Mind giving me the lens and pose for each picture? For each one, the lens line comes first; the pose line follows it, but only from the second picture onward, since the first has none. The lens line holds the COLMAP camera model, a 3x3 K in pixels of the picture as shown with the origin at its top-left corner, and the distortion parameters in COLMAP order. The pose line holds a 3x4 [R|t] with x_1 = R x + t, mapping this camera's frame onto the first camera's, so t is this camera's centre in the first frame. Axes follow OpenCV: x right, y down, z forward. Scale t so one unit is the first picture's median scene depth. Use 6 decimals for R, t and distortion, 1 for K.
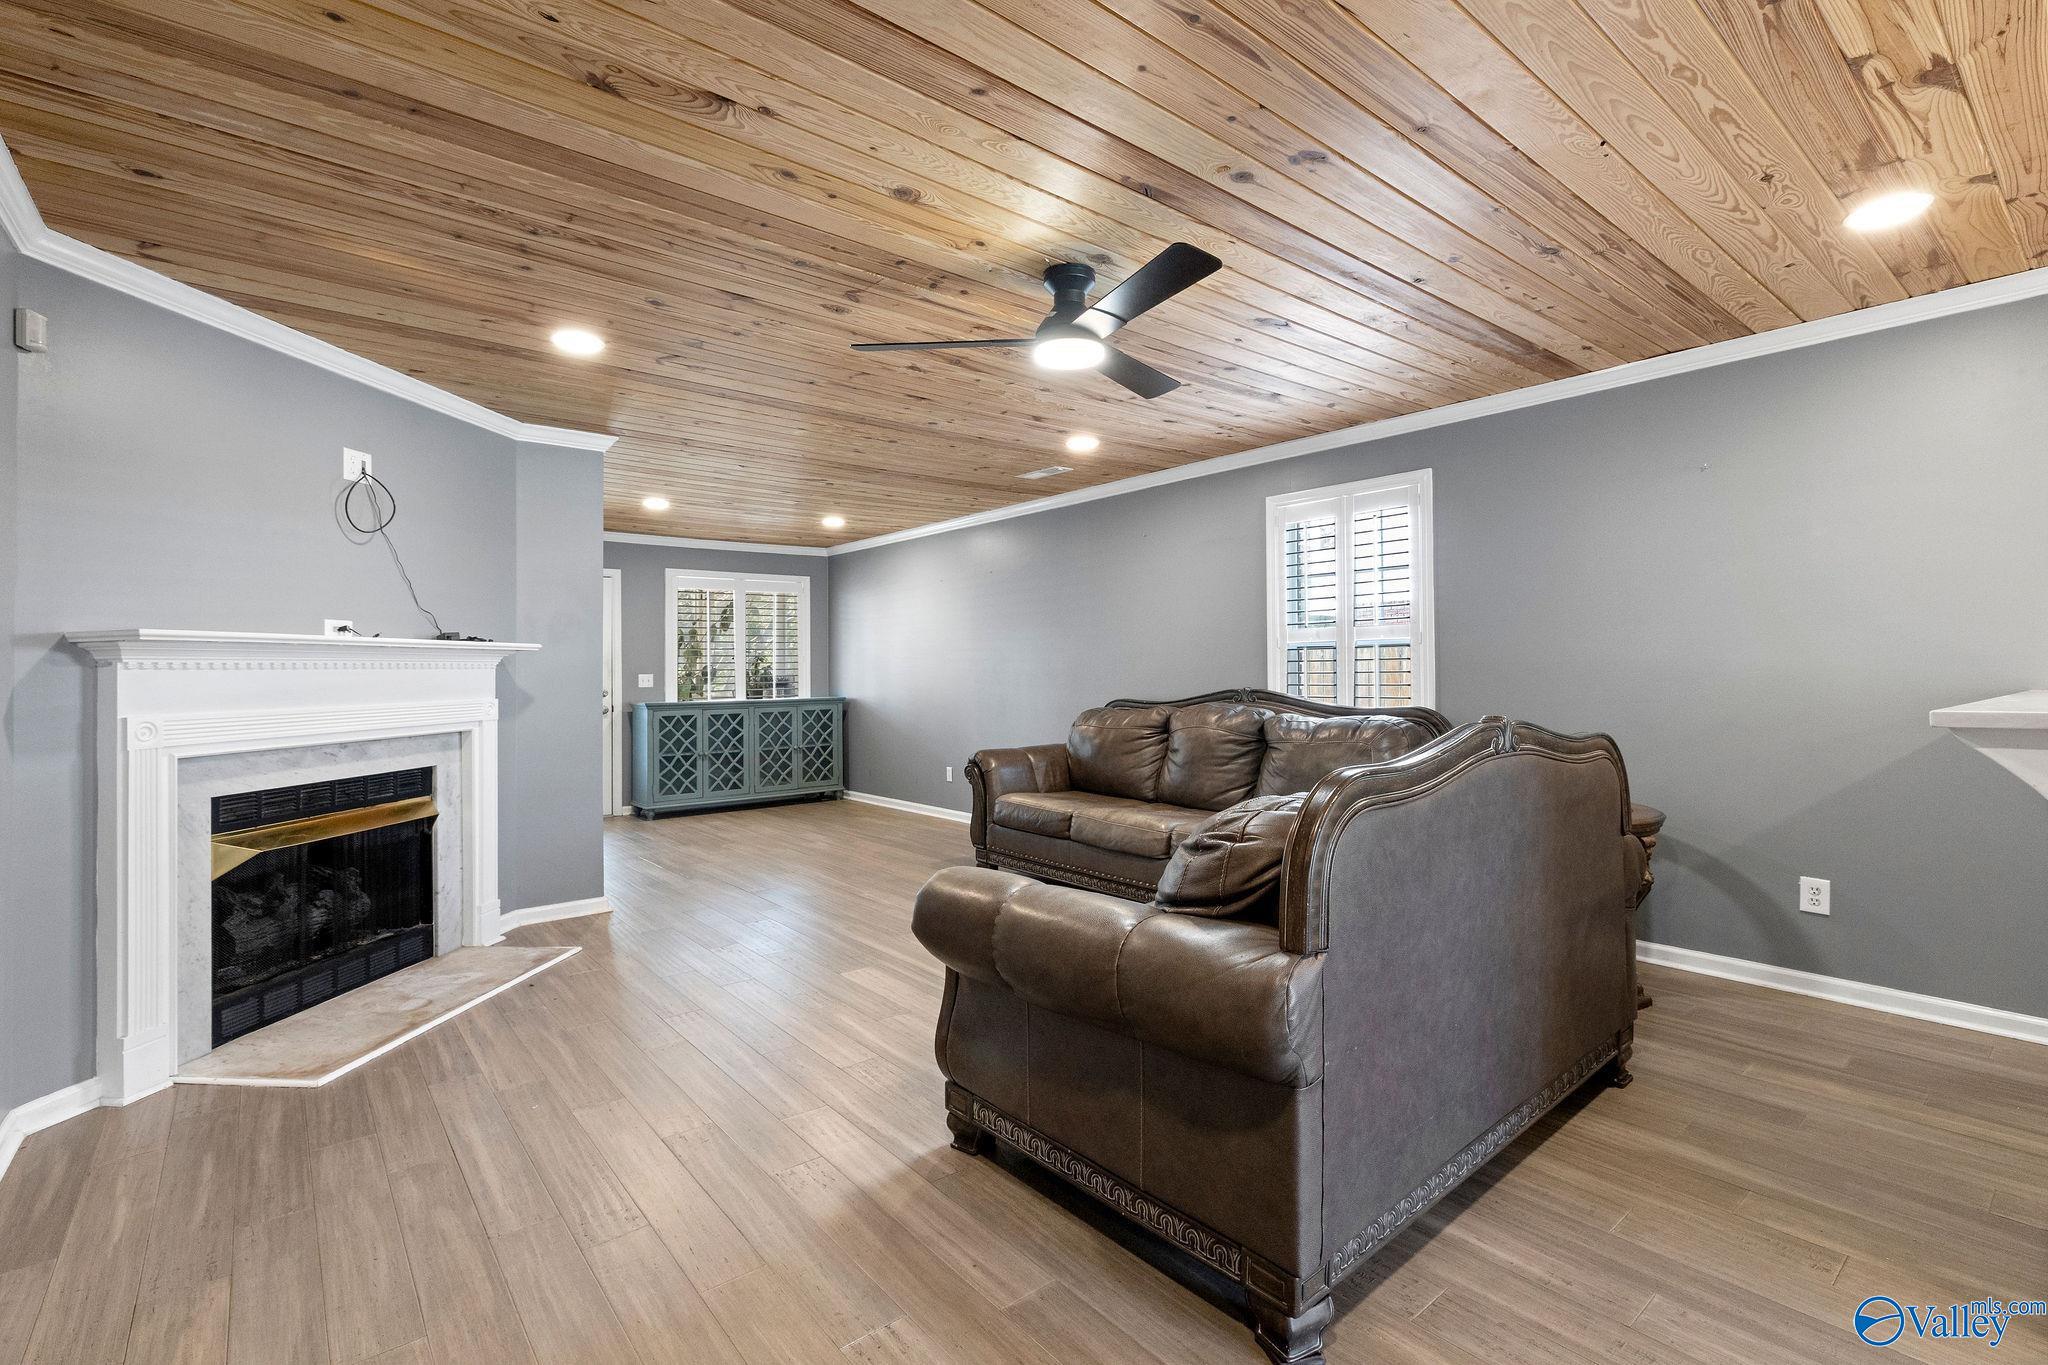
lens RADIAL K [[845.6, 0, 1009.2], [0, 845.6, 662.3], [0, 0, 1]] dist [-0.001971, -0.000334]
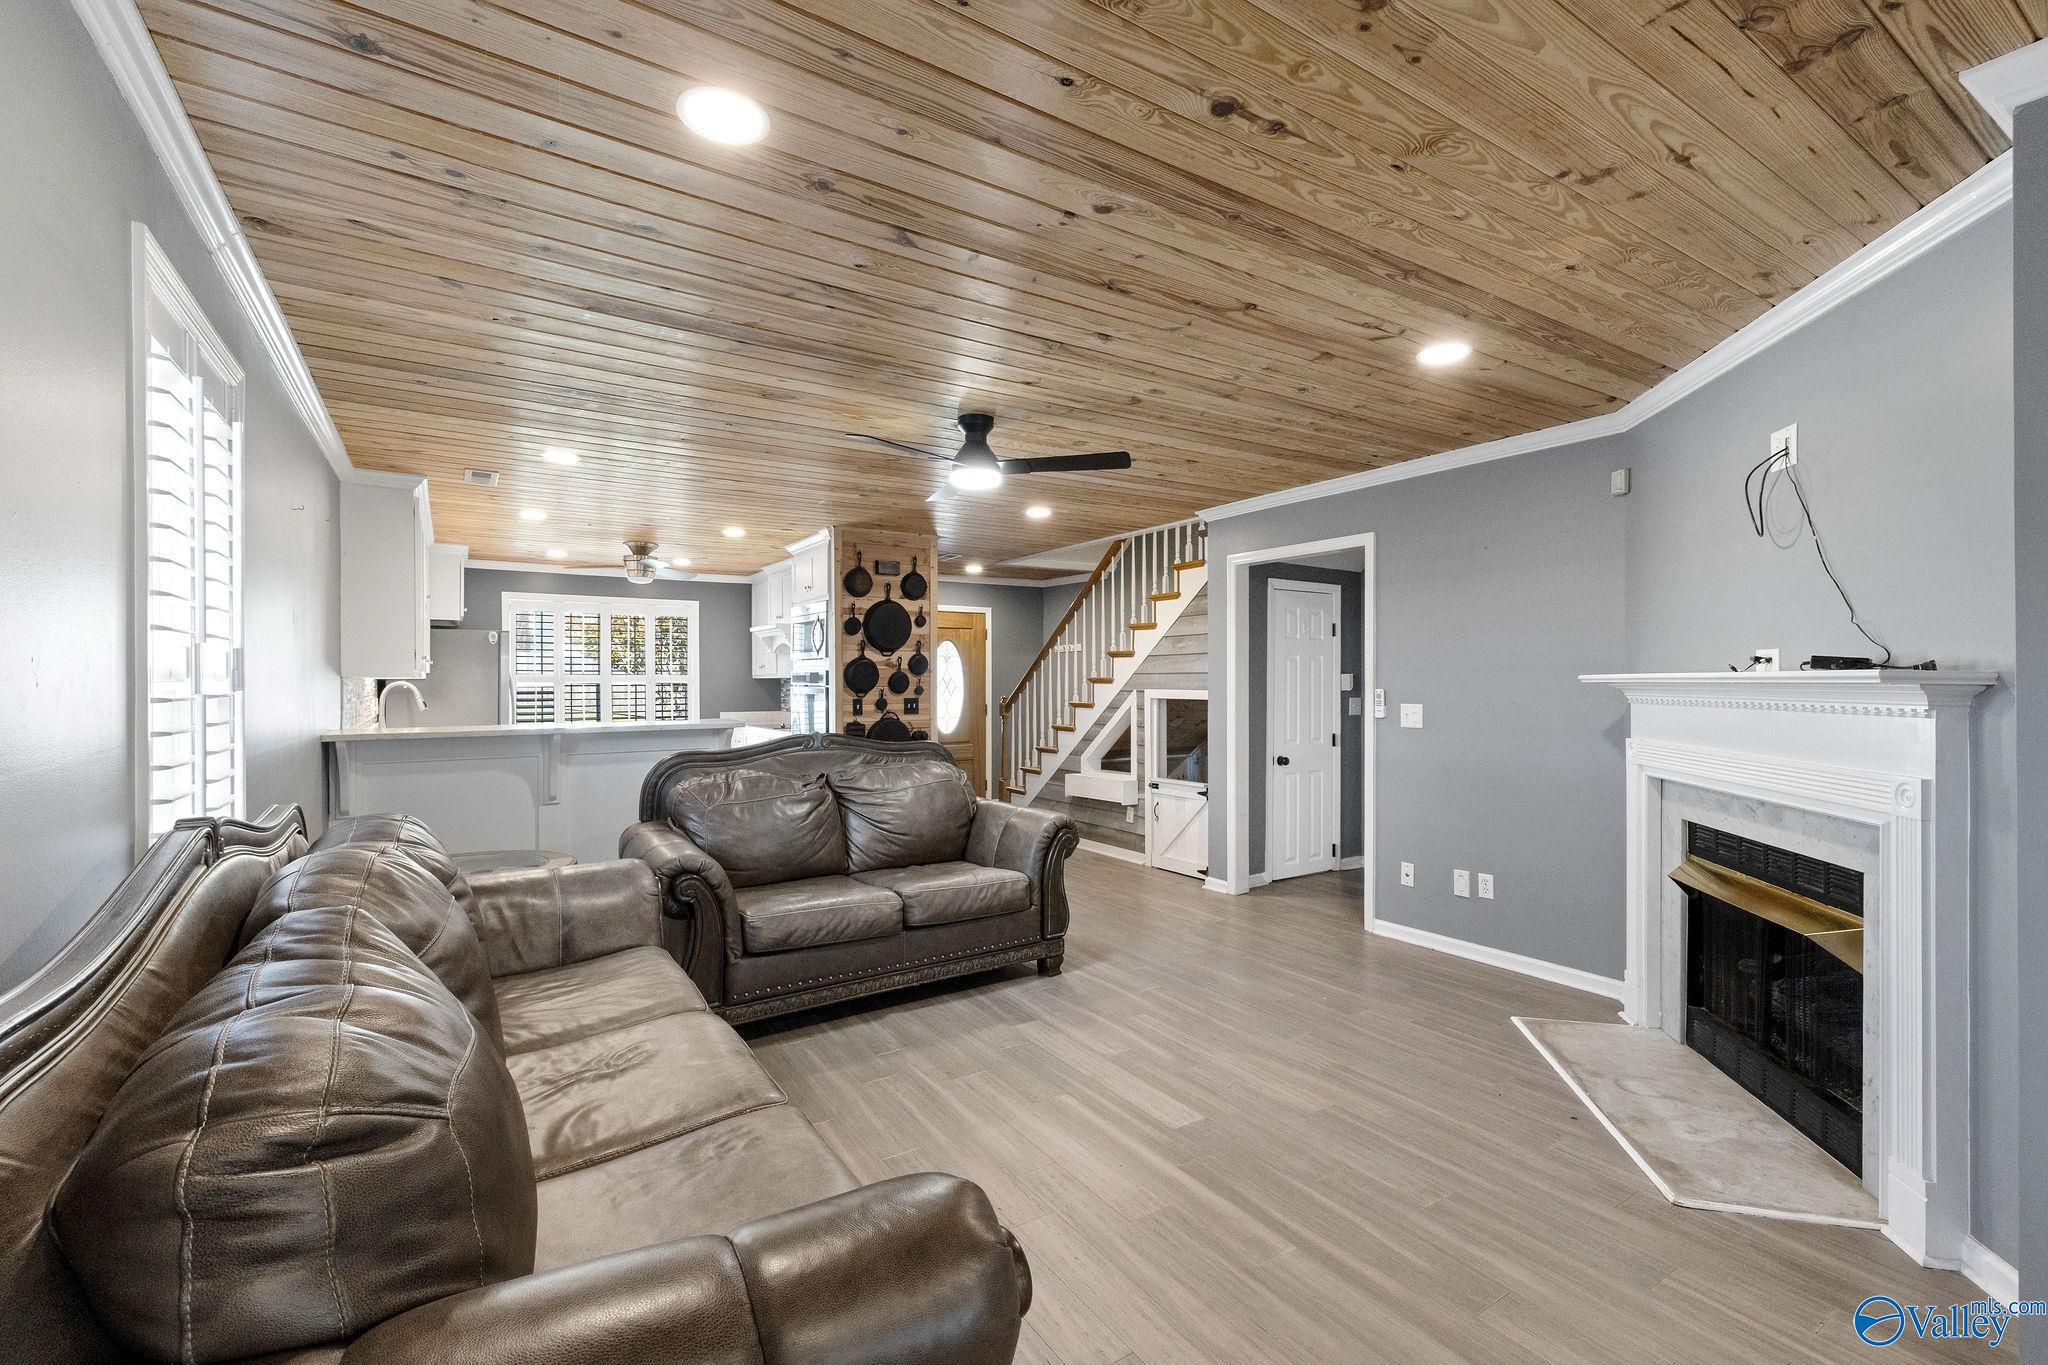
lens RADIAL K [[888.6, 0, 1018.5], [0, 888.6, 683.5], [0, 0, 1]] dist [0.001582, 0.000116]
pose [[-0.998176, 0.008278, 0.059794, -0.103481], [0.008072, 0.999961, -0.003691, -0.018647], [-0.059822, -0.003201, -0.998204, 1.748441]]
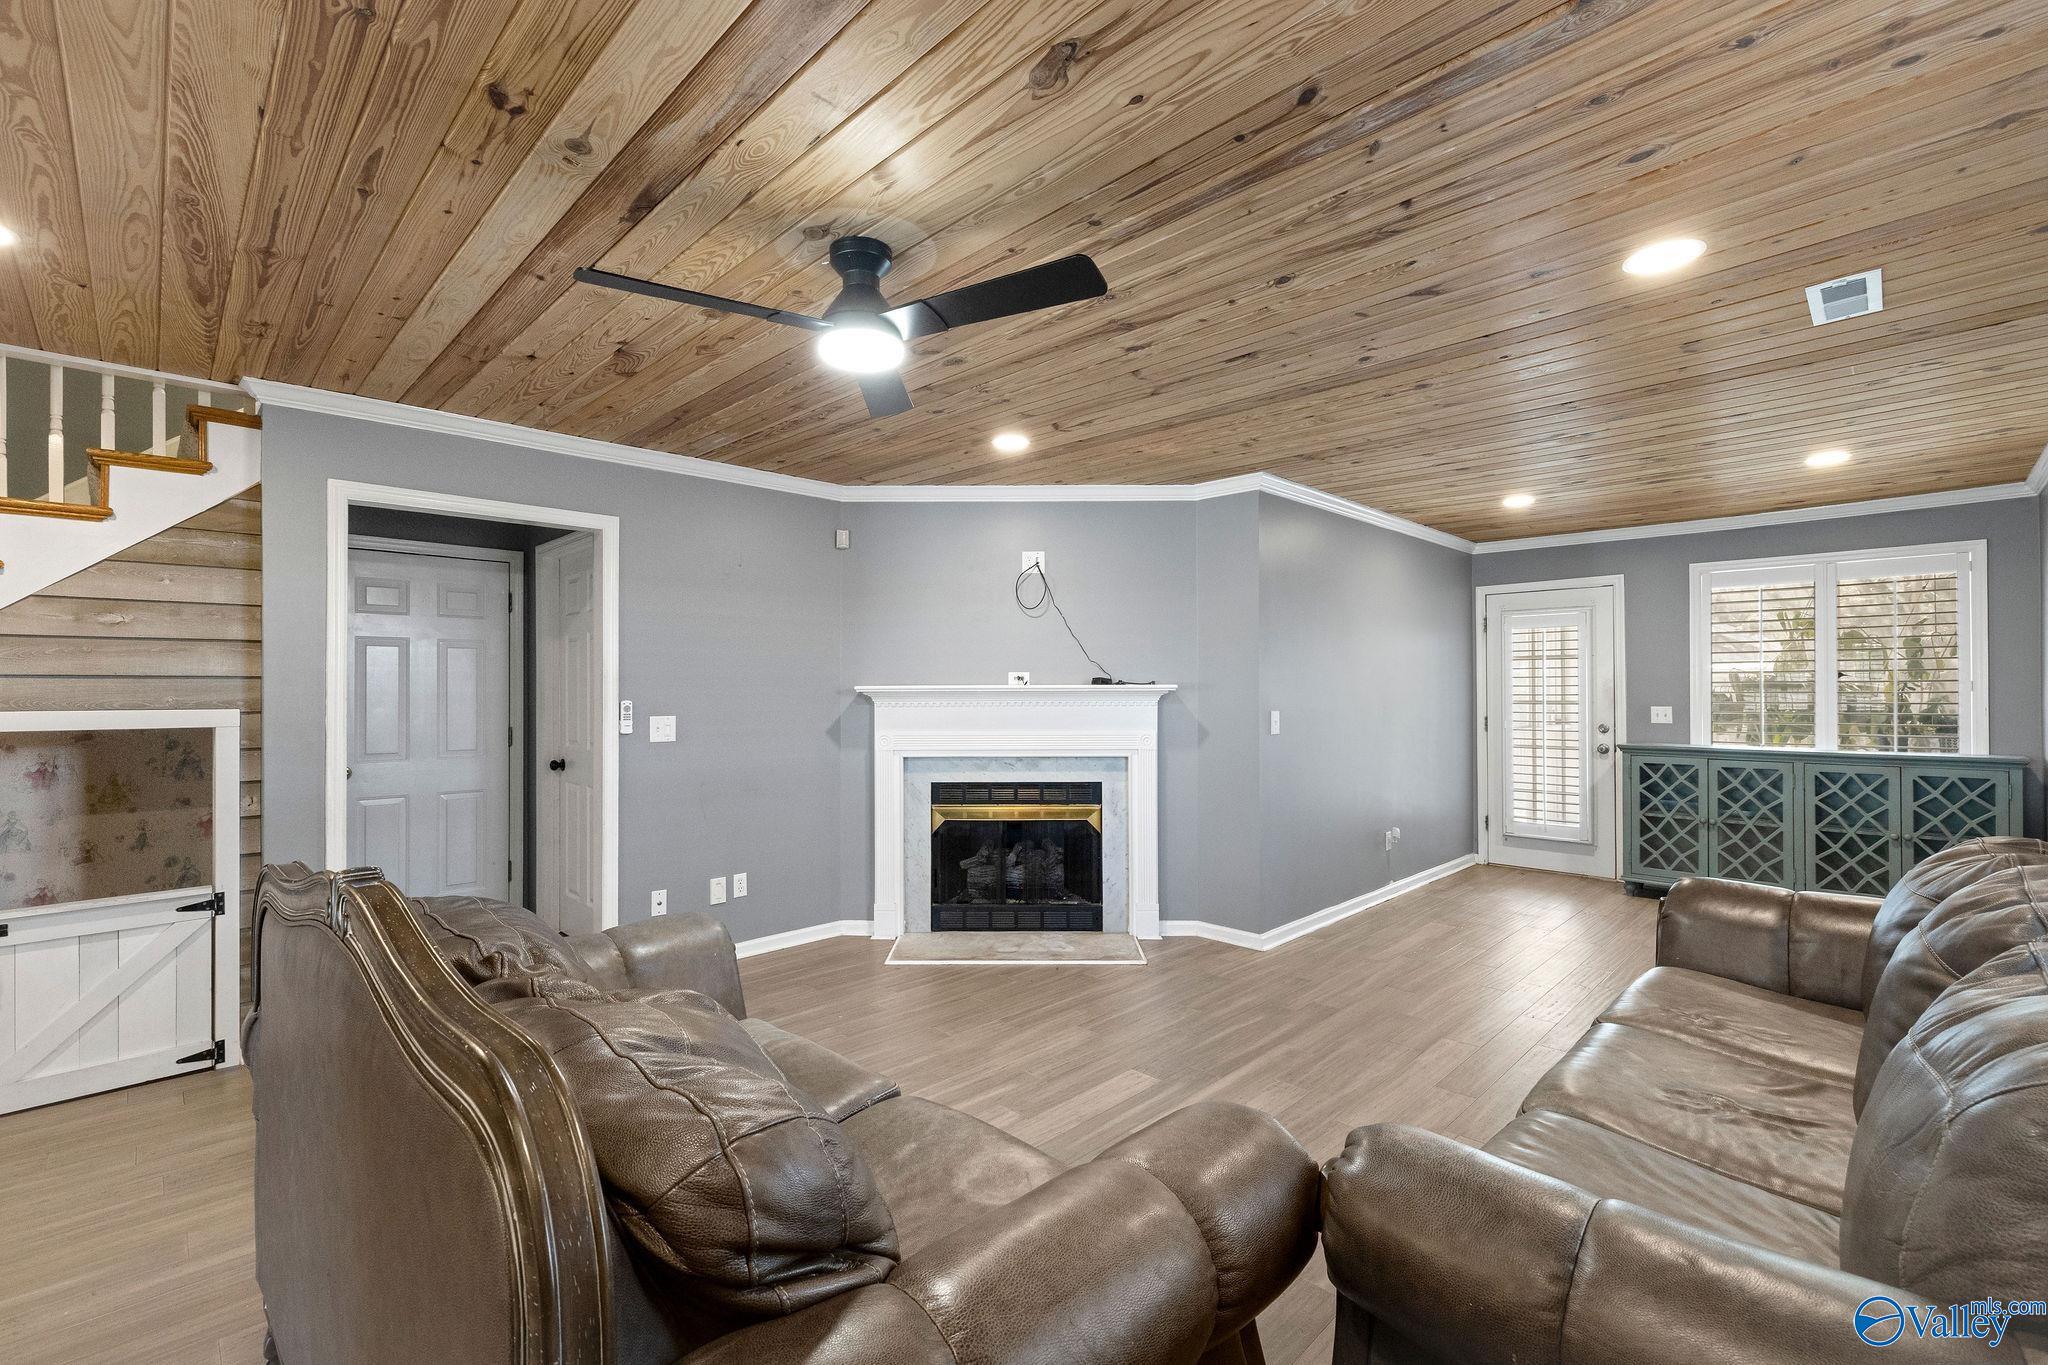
lens RADIAL K [[888.6, 0, 1018.5], [0, 888.6, 683.5], [0, 0, 1]] dist [0.001582, 0.000116]
pose [[0.150374, 0.000586, -0.988629, 0.655592], [0.008173, 0.999965, 0.001835, -0.030789], [0.988595, -0.008356, 0.150364, 0.709620]]
